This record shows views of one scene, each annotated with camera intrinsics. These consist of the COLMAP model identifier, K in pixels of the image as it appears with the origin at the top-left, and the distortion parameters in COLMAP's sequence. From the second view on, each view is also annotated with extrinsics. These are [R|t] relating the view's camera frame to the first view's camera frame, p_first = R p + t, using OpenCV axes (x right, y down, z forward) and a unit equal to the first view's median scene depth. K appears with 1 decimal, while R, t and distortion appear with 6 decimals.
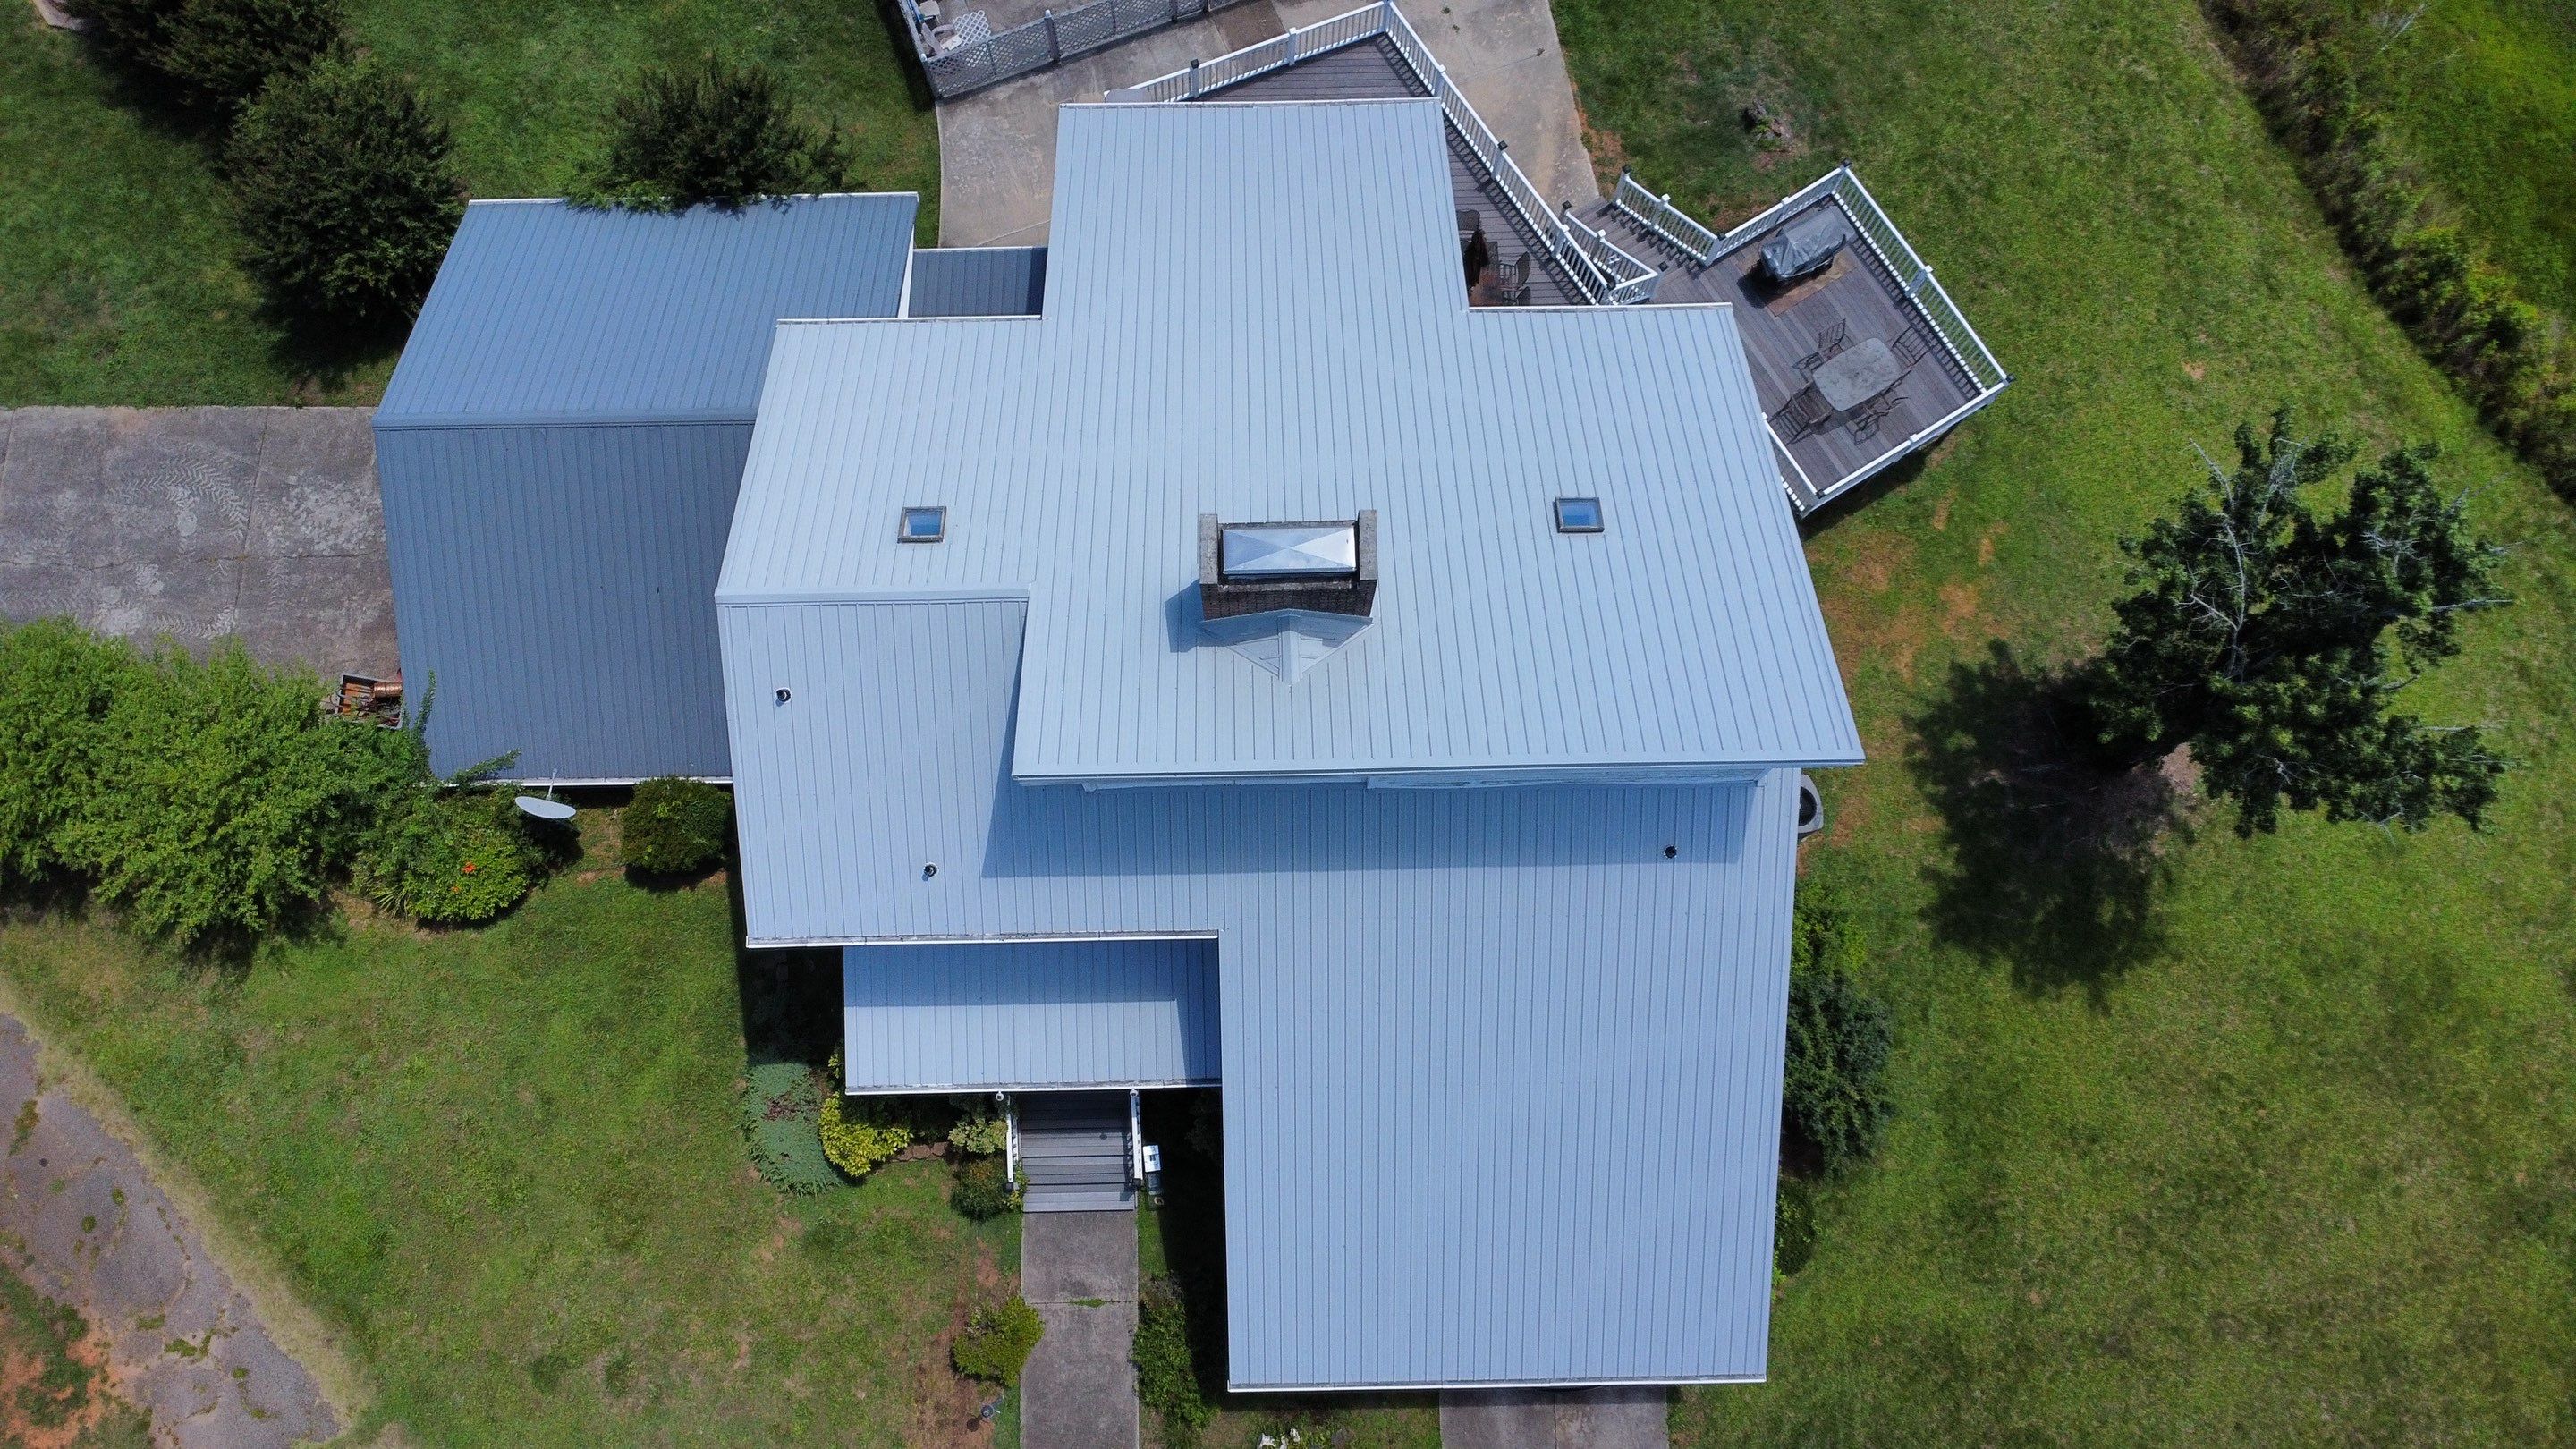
lens RADIAL K [[1889.1, 0, 1285.8], [0, 1889.1, 717.0], [0, 0, 1]] dist [-0.038963, 0.010332]
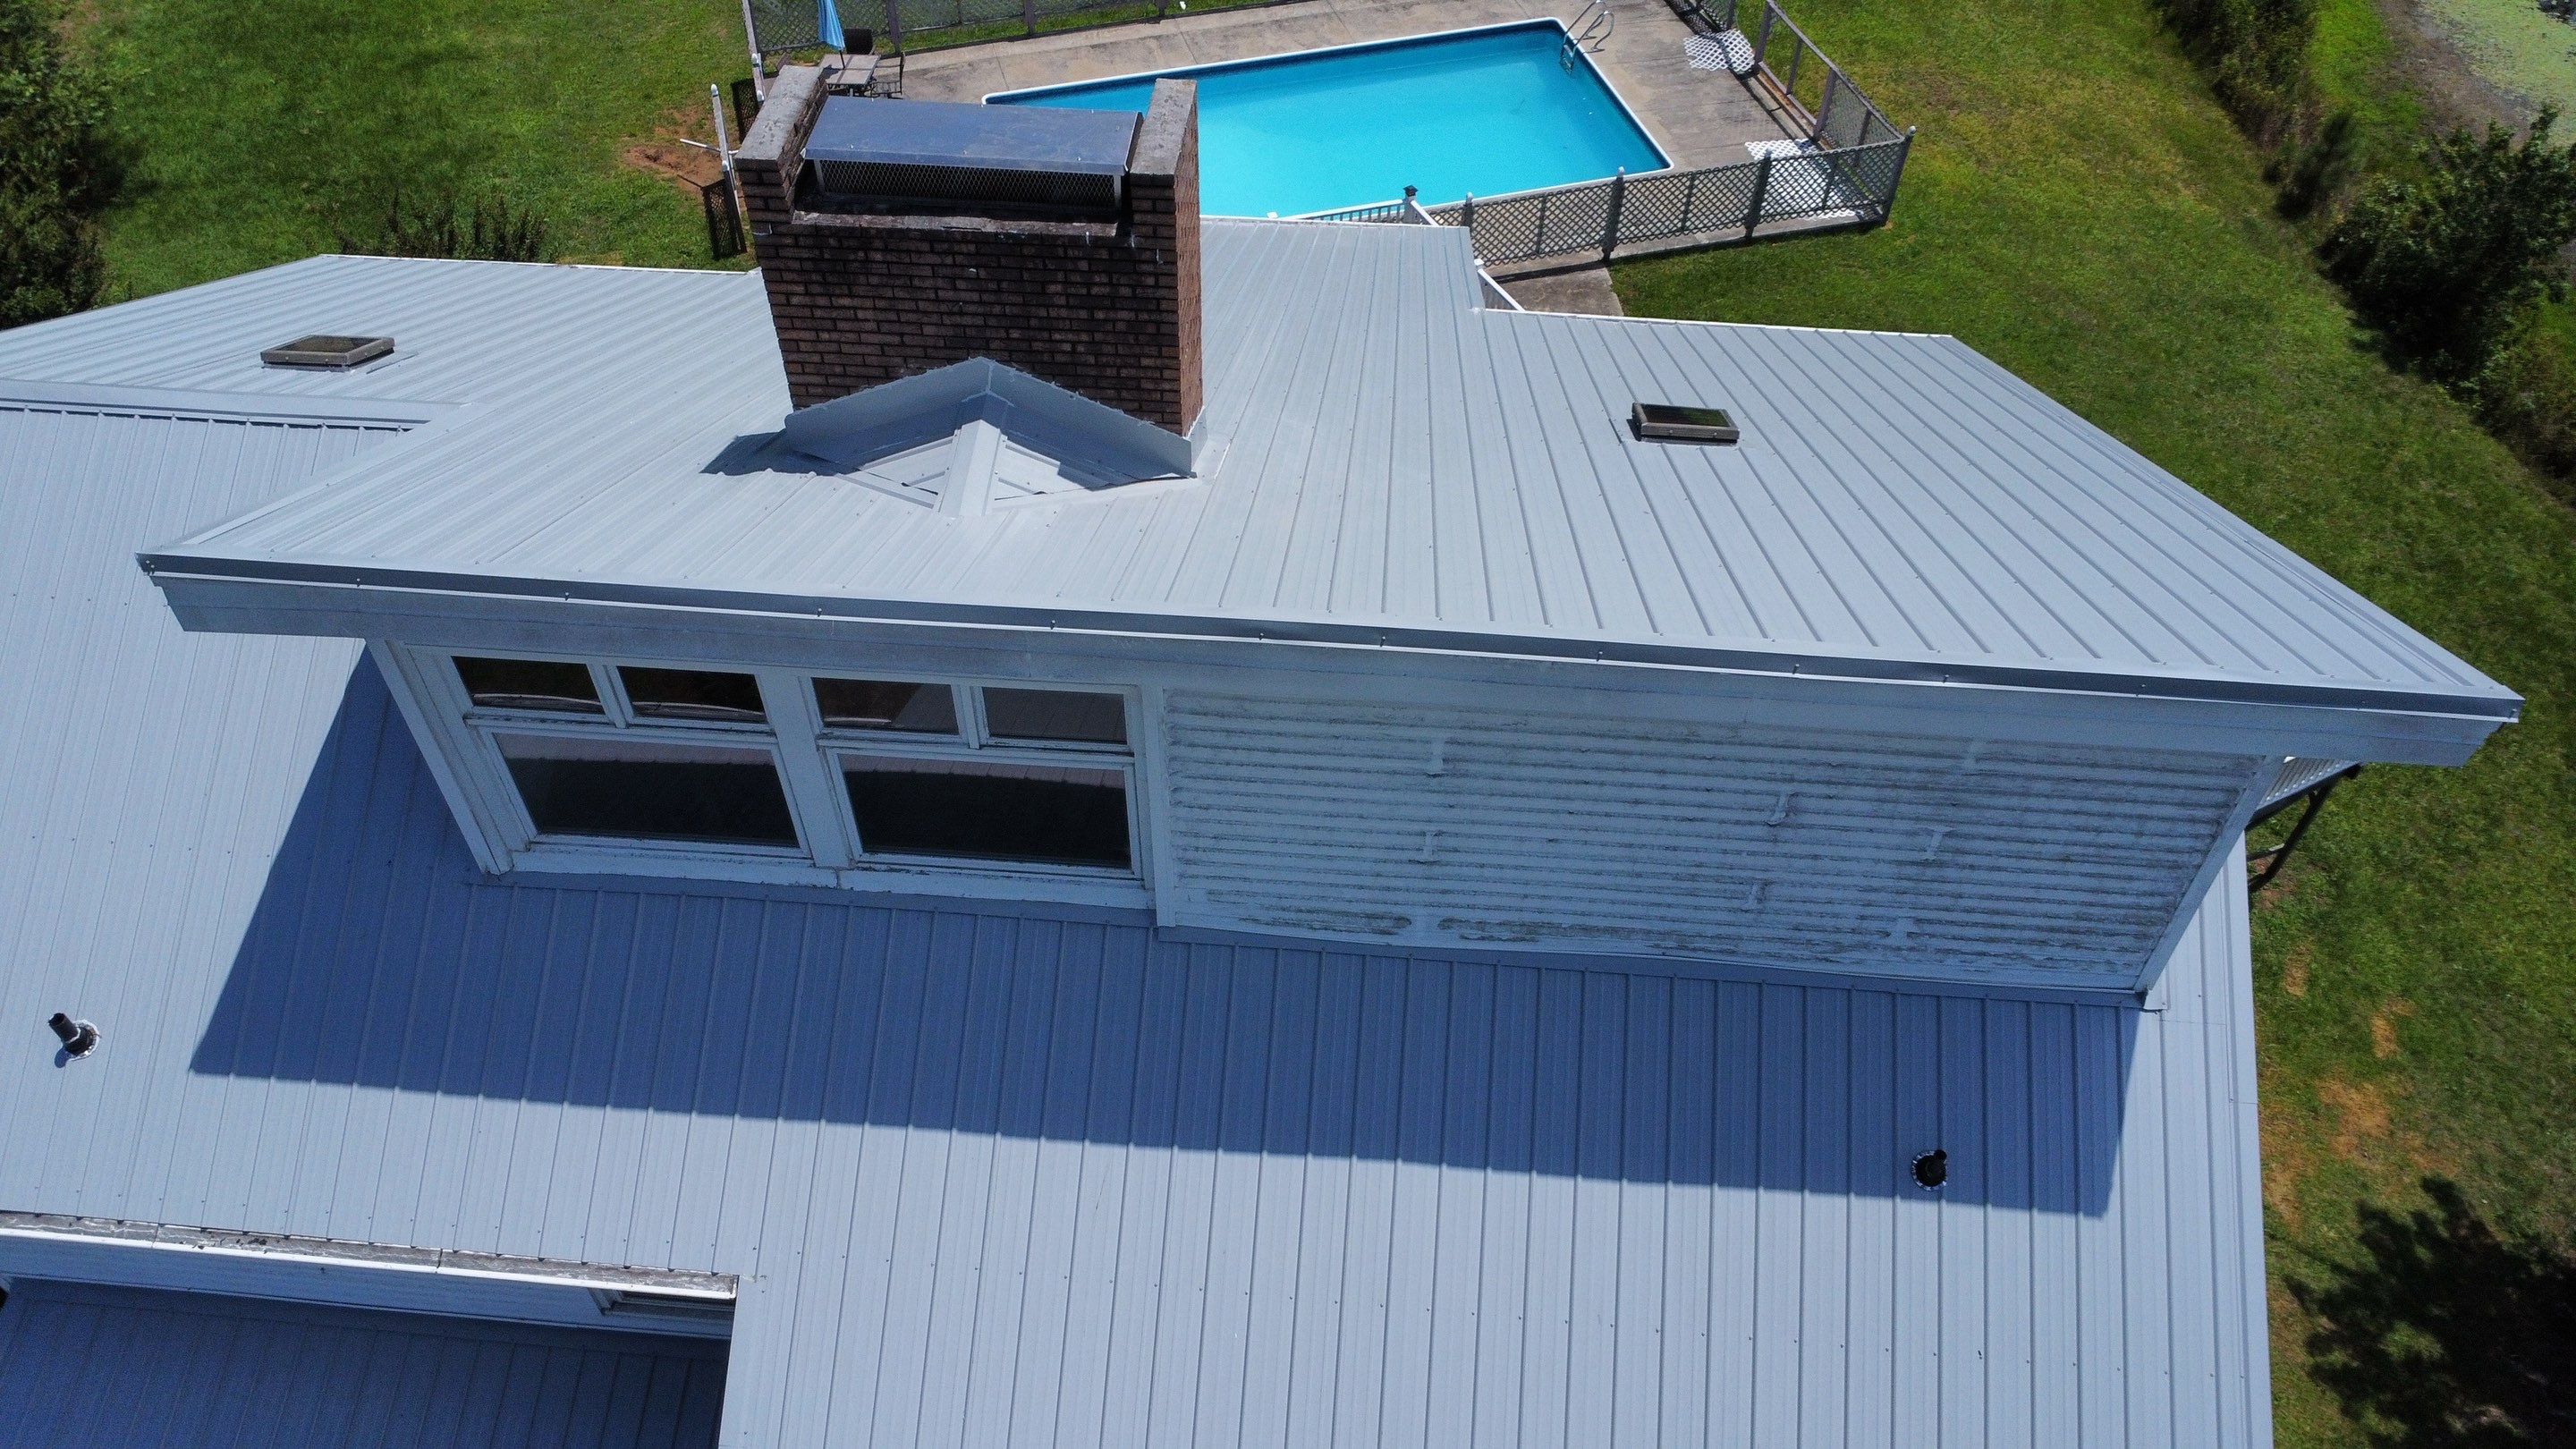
lens RADIAL K [[1889.1, 0, 1278.0], [0, 1889.1, 699.7], [0, 0, 1]] dist [-0.038963, 0.010332]
pose [[0.994902, 0.071735, -0.070883, 0.071739], [-0.096992, 0.873135, -0.477731, 0.141991], [0.027621, 0.482171, 0.875642, 0.477008]]
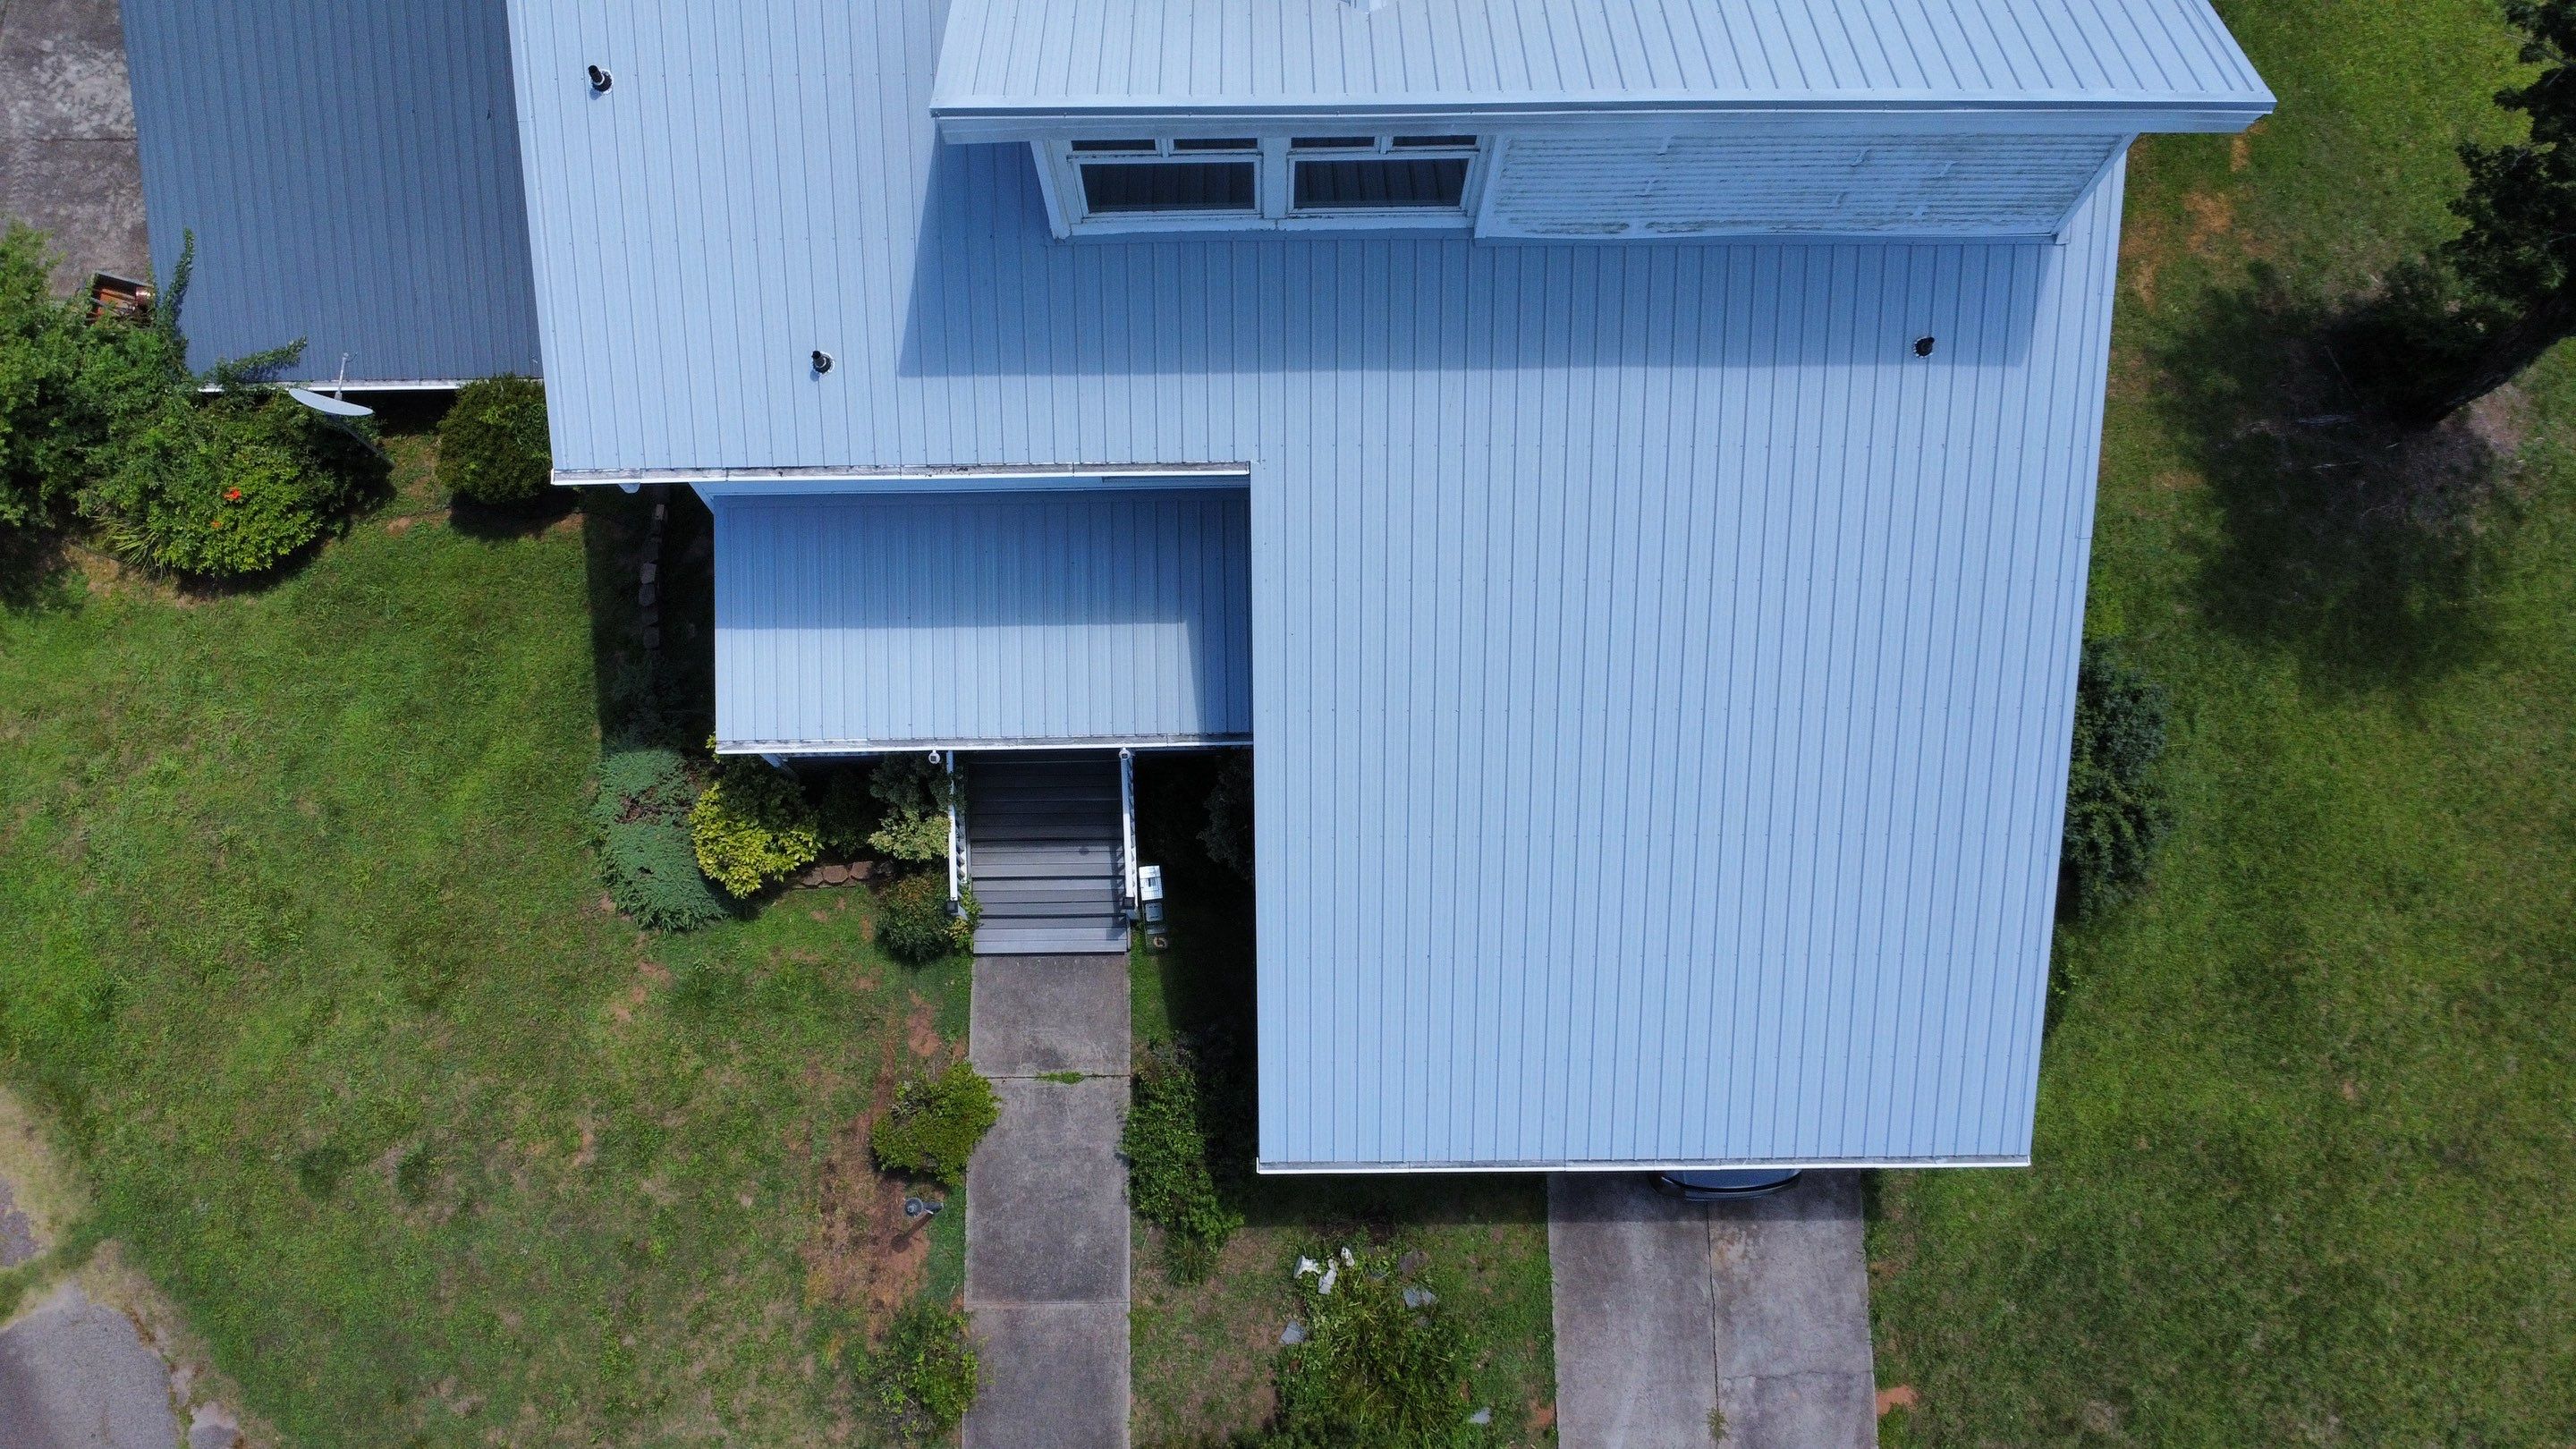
lens RADIAL K [[1889.1, 0, 1289.7], [0, 1889.1, 709.7], [0, 0, 1]] dist [-0.038963, 0.010332]
pose [[0.999969, 0.007024, -0.003541, -0.014526], [-0.007028, 0.999975, -0.000910, 0.157244], [0.003535, 0.000935, 0.999993, 0.254880]]
